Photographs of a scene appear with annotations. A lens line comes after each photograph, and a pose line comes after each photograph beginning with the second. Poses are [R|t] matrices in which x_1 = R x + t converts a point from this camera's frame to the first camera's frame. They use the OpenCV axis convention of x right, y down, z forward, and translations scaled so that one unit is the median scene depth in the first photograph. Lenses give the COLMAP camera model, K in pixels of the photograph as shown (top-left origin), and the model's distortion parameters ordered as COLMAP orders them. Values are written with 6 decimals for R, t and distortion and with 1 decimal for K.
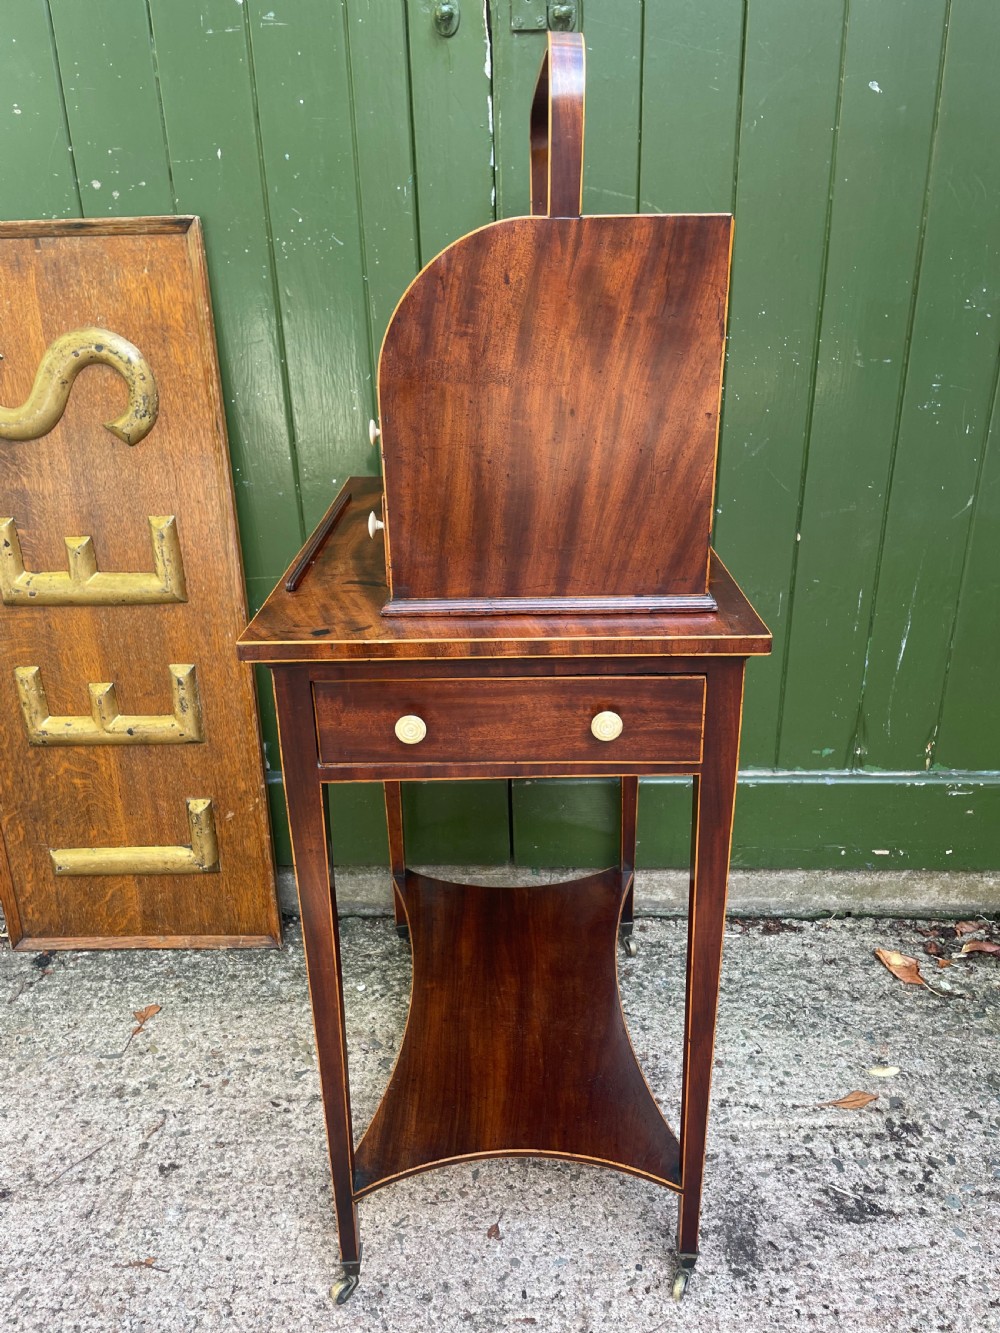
lens RADIAL K [[1021.4, 0, 507.9], [0, 1021.4, 675.3], [0, 0, 1]] dist [0.079474, -0.113908]
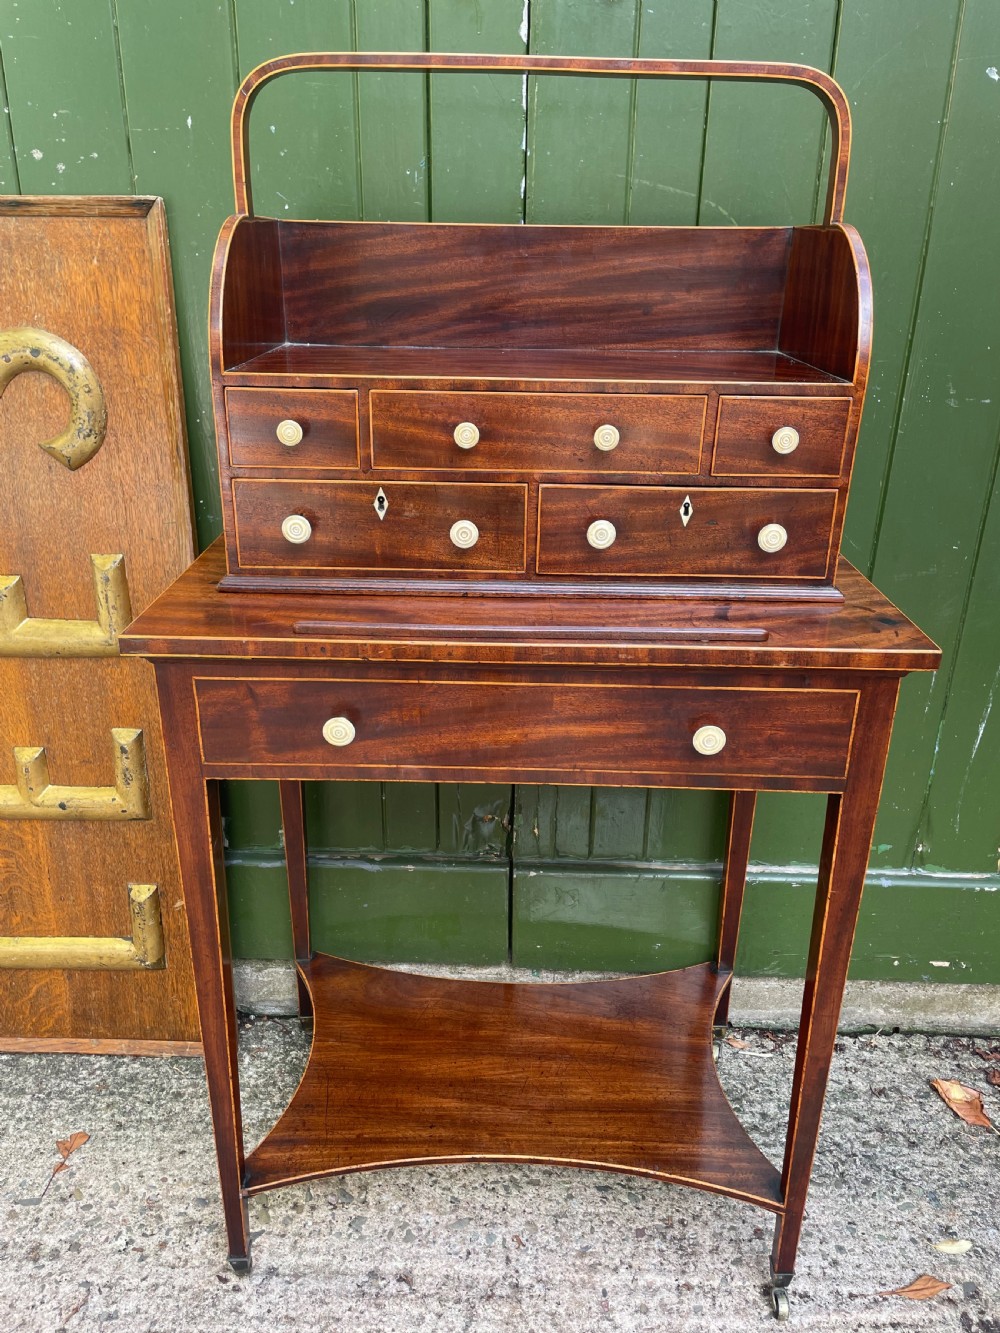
lens RADIAL K [[1021.4, 0, 494.6], [0, 1021.4, 659.3], [0, 0, 1]] dist [0.079474, -0.113908]
pose [[0.999368, 0.029534, 0.019800, -0.038875], [-0.029430, 0.999552, -0.005519, -0.076806], [-0.019954, 0.004933, 0.999789, 0.167435]]
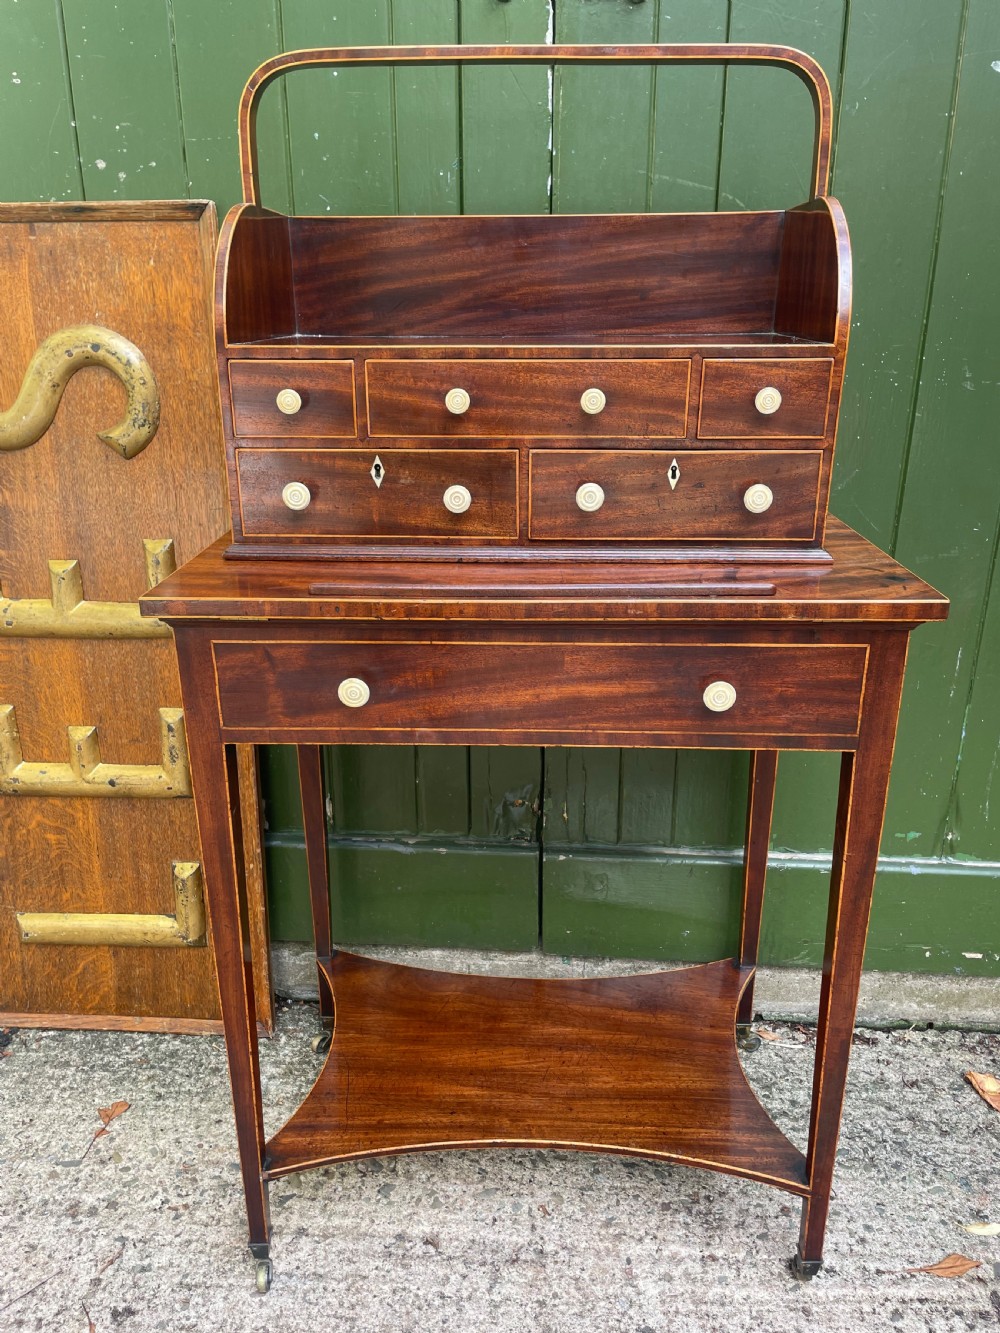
lens RADIAL K [[1021.4, 0, 495.0], [0, 1021.4, 669.7], [0, 0, 1]] dist [0.079474, -0.113908]
pose [[0.999008, 0.033221, -0.029671, -0.019023], [-0.034703, 0.998100, -0.050906, -0.008769], [0.027923, 0.051885, 0.998263, 0.138688]]
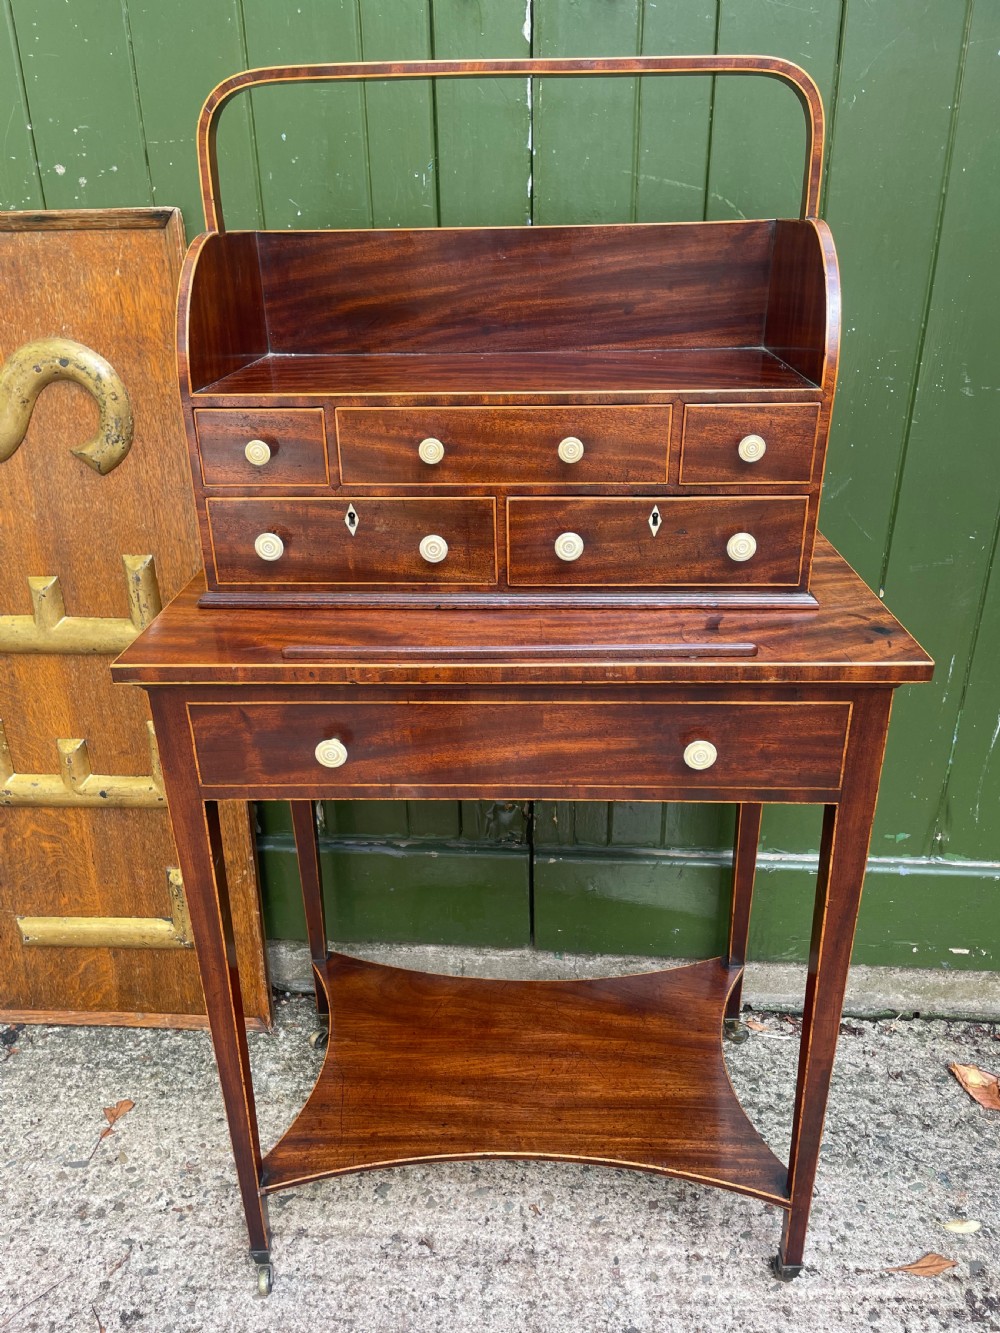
lens RADIAL K [[1021.4, 0, 489.0], [0, 1021.4, 680.0], [0, 0, 1]] dist [0.079474, -0.113908]
pose [[0.999038, 0.023378, -0.037108, -0.006368], [-0.022153, 0.999207, 0.033085, -0.087265], [0.037852, -0.032231, 0.998763, 0.145958]]
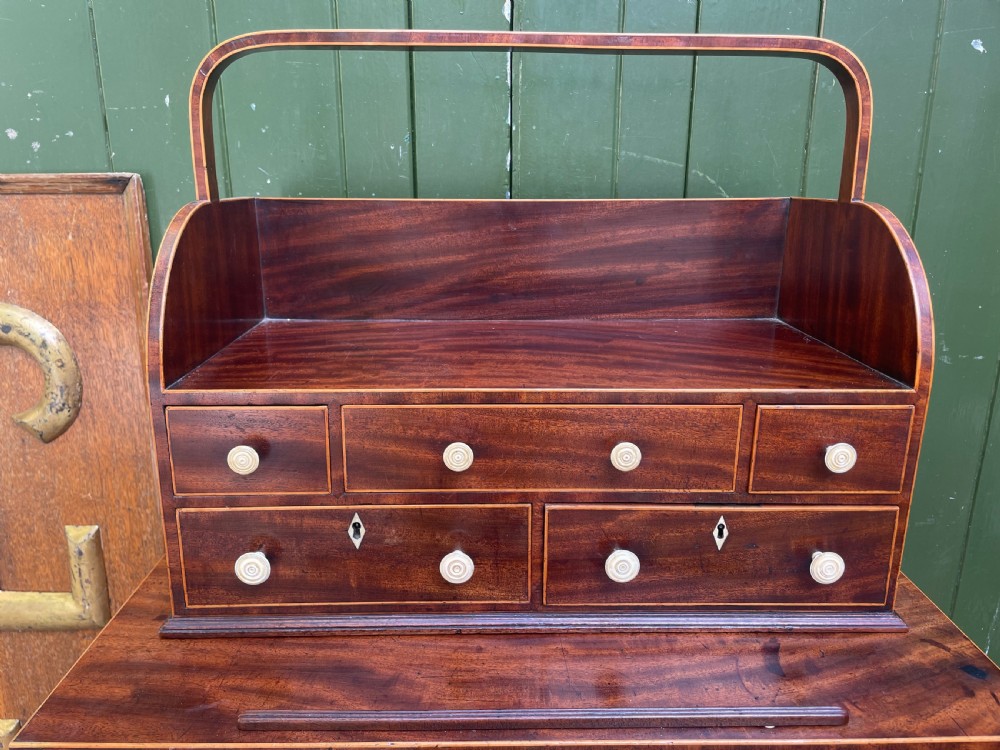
lens RADIAL K [[766.3, 0, 481.4], [0, 766.3, 391.2], [0, 0, 1]] dist [0.079474, -0.113908]
pose [[0.999441, 0.014403, 0.030175, -0.048413], [-0.010763, 0.993017, -0.117476, -0.196237], [-0.031656, 0.117086, 0.992617, 0.392323]]
